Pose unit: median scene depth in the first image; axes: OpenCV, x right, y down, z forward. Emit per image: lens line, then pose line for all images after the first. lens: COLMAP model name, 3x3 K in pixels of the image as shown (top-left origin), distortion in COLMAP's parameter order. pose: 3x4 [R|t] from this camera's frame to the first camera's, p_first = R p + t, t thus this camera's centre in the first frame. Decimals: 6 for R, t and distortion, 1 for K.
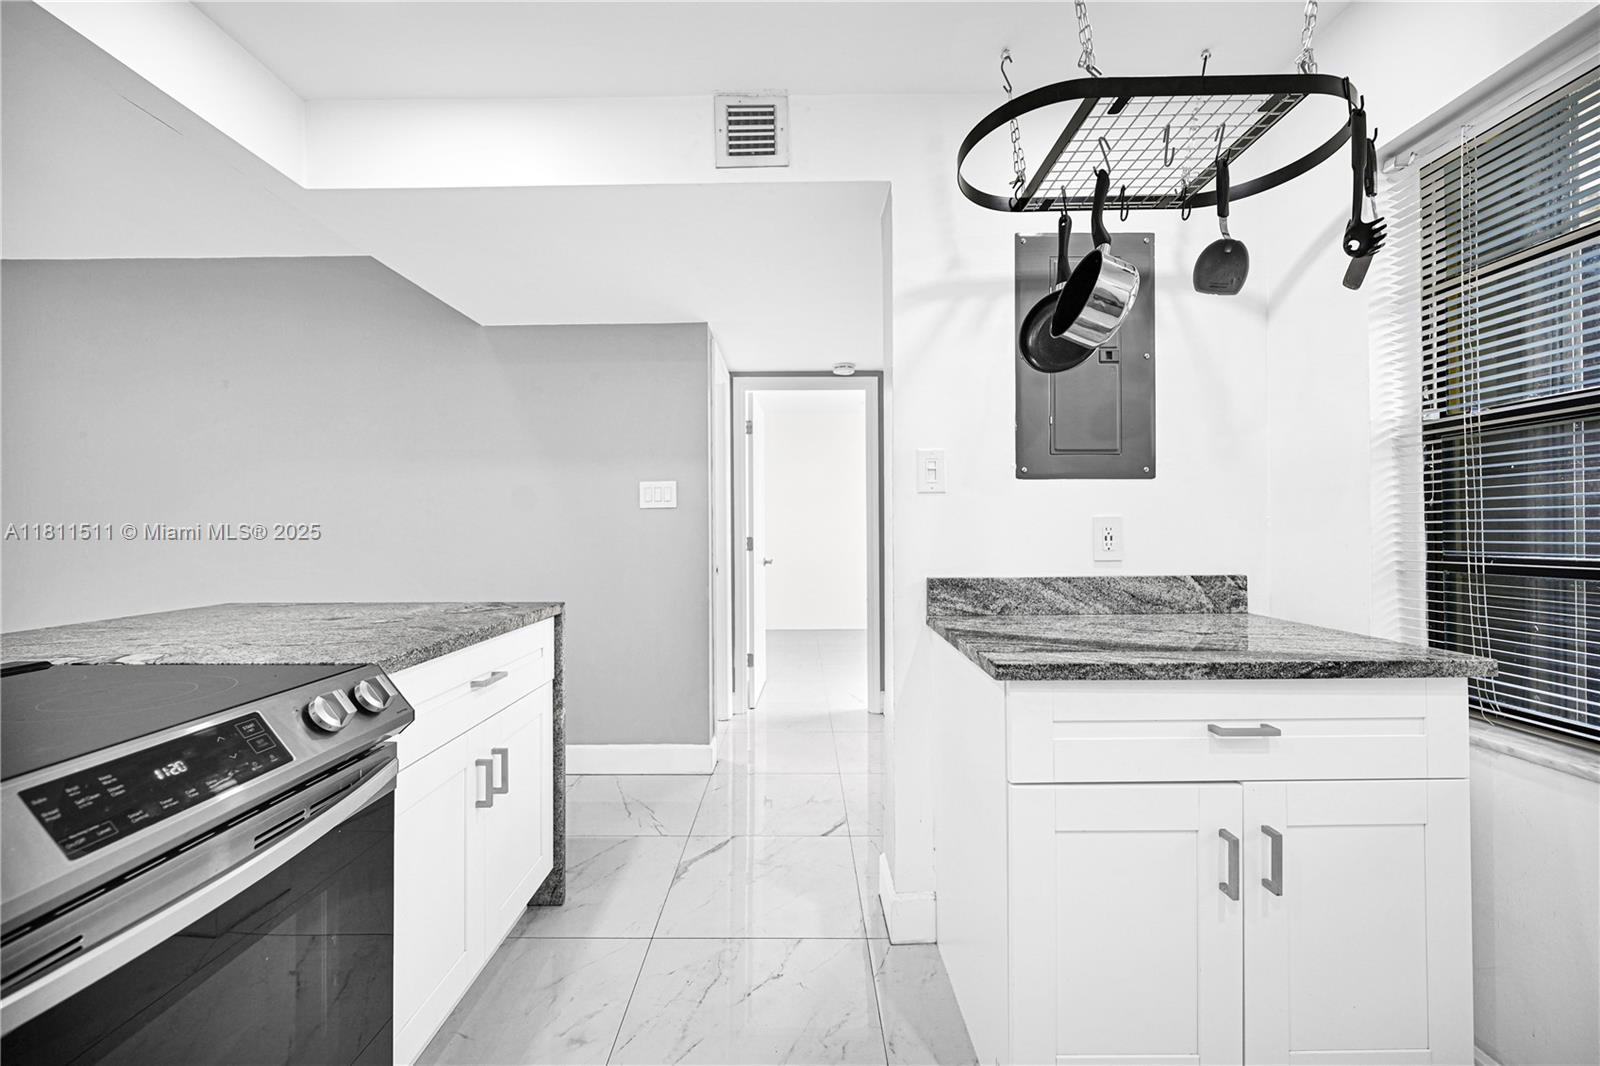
lens RADIAL K [[642.4, 0, 802.1], [0, 642.4, 526.4], [0, 0, 1]] dist [-0.000289, 0.000526]
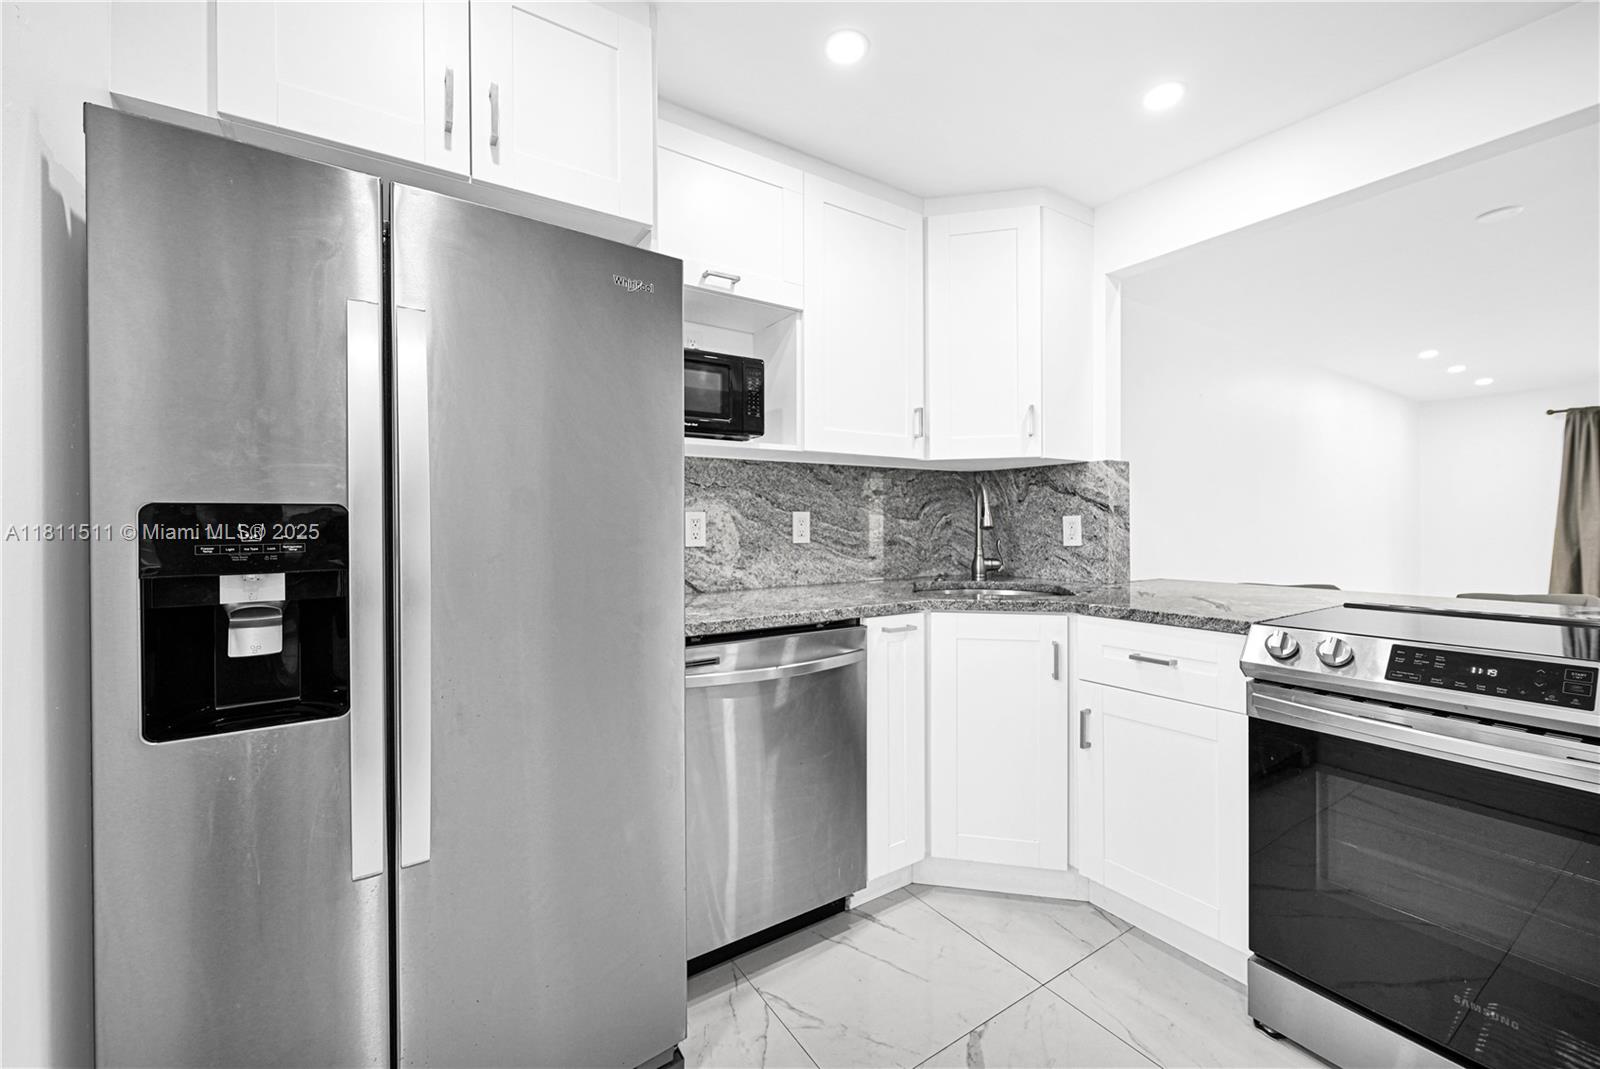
lens RADIAL K [[642.4, 0, 802.1], [0, 642.4, 527.9], [0, 0, 1]] dist [-0.000289, 0.000526]
pose [[-0.831824, 0.012187, -0.554906, 0.528036], [0.009810, 0.999926, 0.007256, -0.003496], [0.554953, 0.000592, -0.831882, 0.552493]]
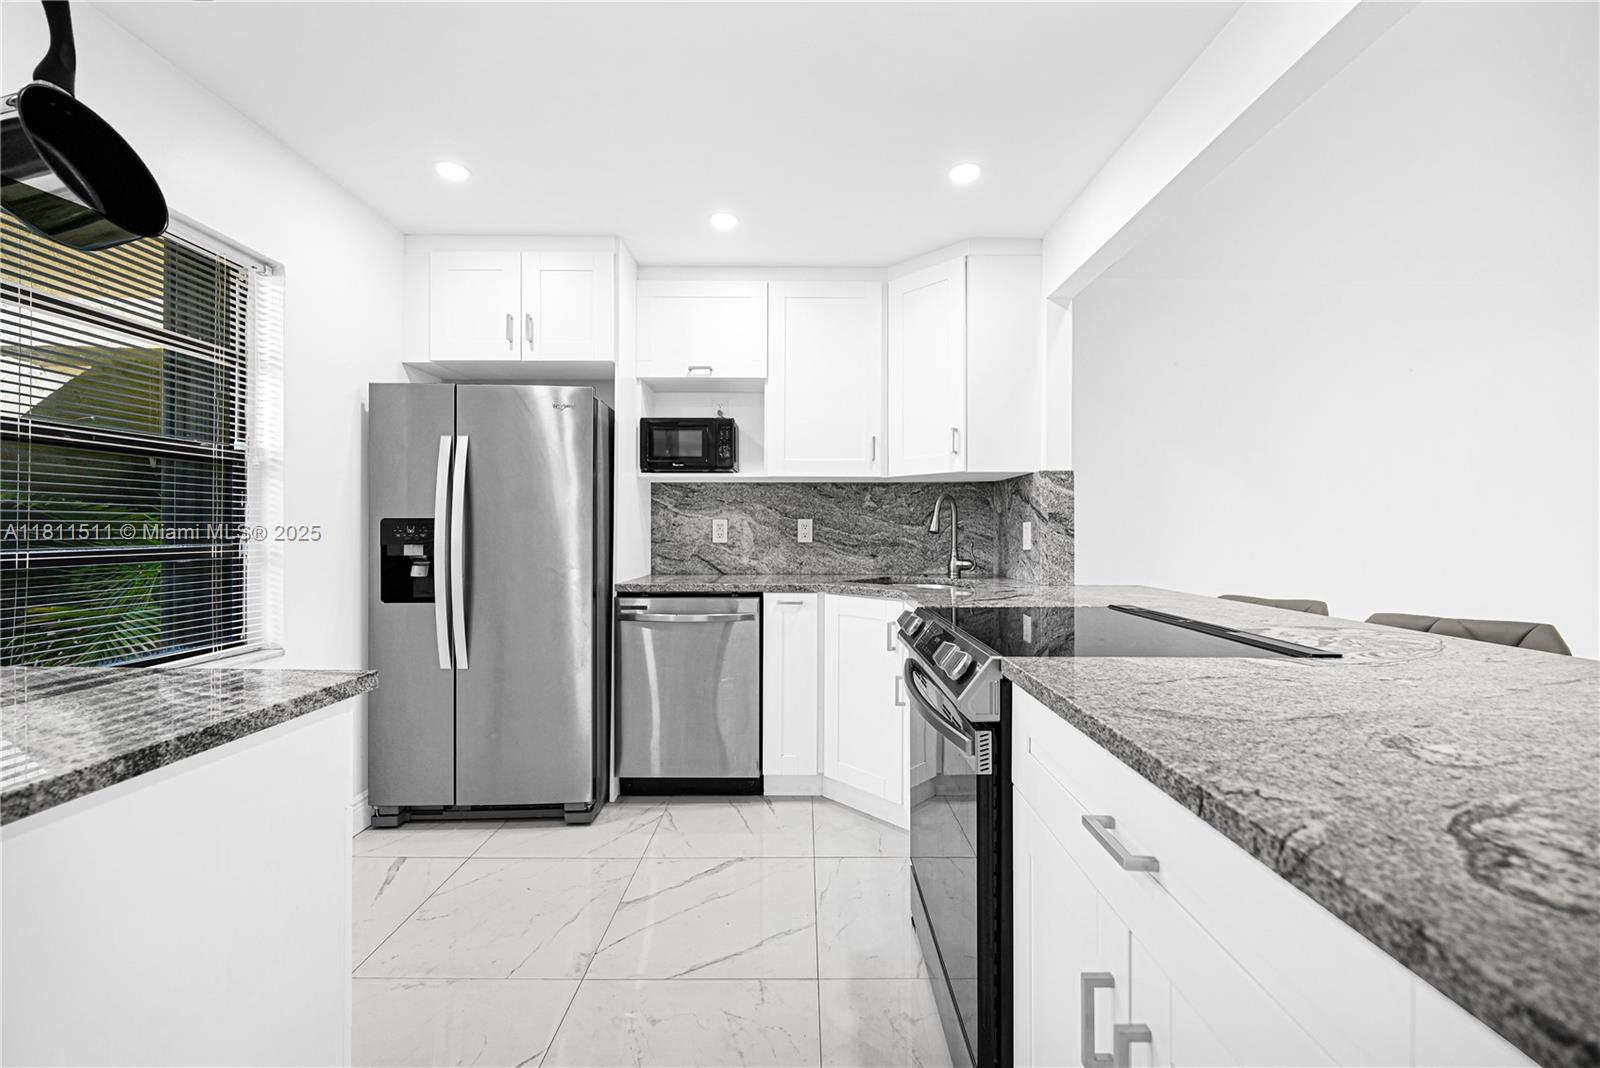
lens RADIAL K [[642.4, 0, 802.1], [0, 642.4, 527.4], [0, 0, 1]] dist [-0.000289, 0.000526]
pose [[-0.999978, 0.002361, -0.006186, -0.203900], [0.002390, 0.999986, -0.004708, 0.004380], [0.006175, -0.004723, -0.999970, 1.246974]]
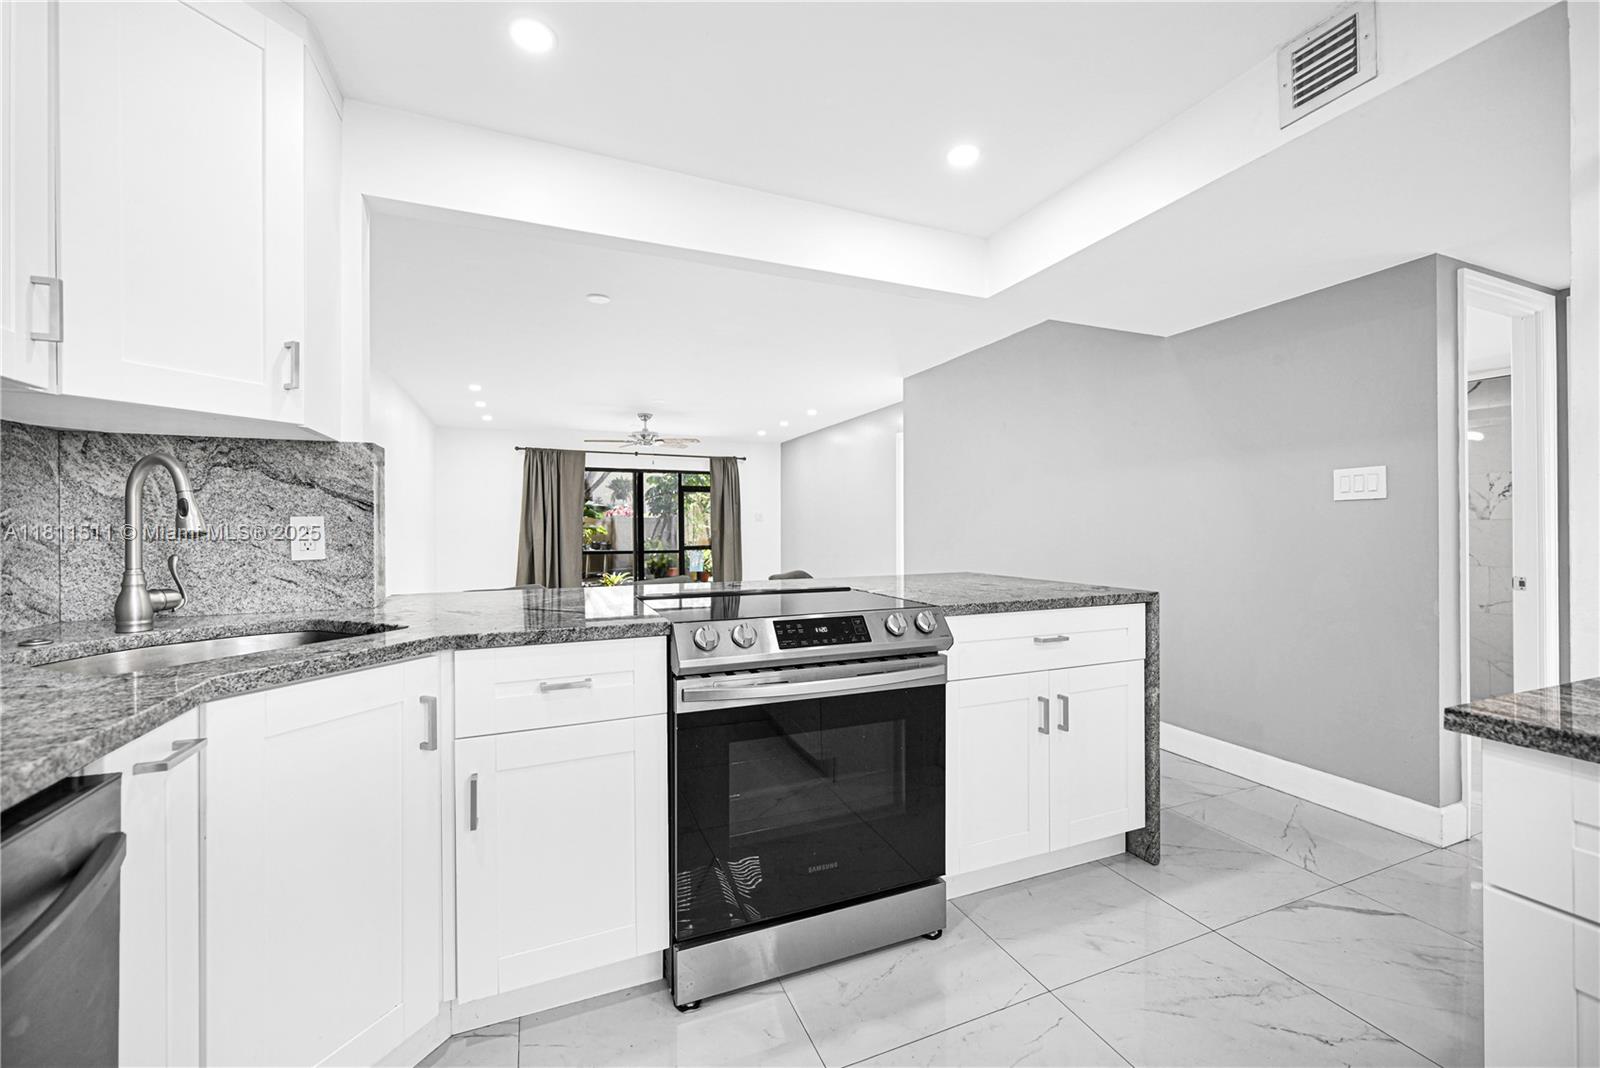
lens RADIAL K [[642.4, 0, 802.1], [0, 642.4, 527.4], [0, 0, 1]] dist [-0.000289, 0.000526]
pose [[0.390878, 0.004927, -0.920429, 0.442040], [0.003551, 0.999970, 0.006860, -0.001515], [0.920436, -0.005950, 0.390849, 0.014551]]
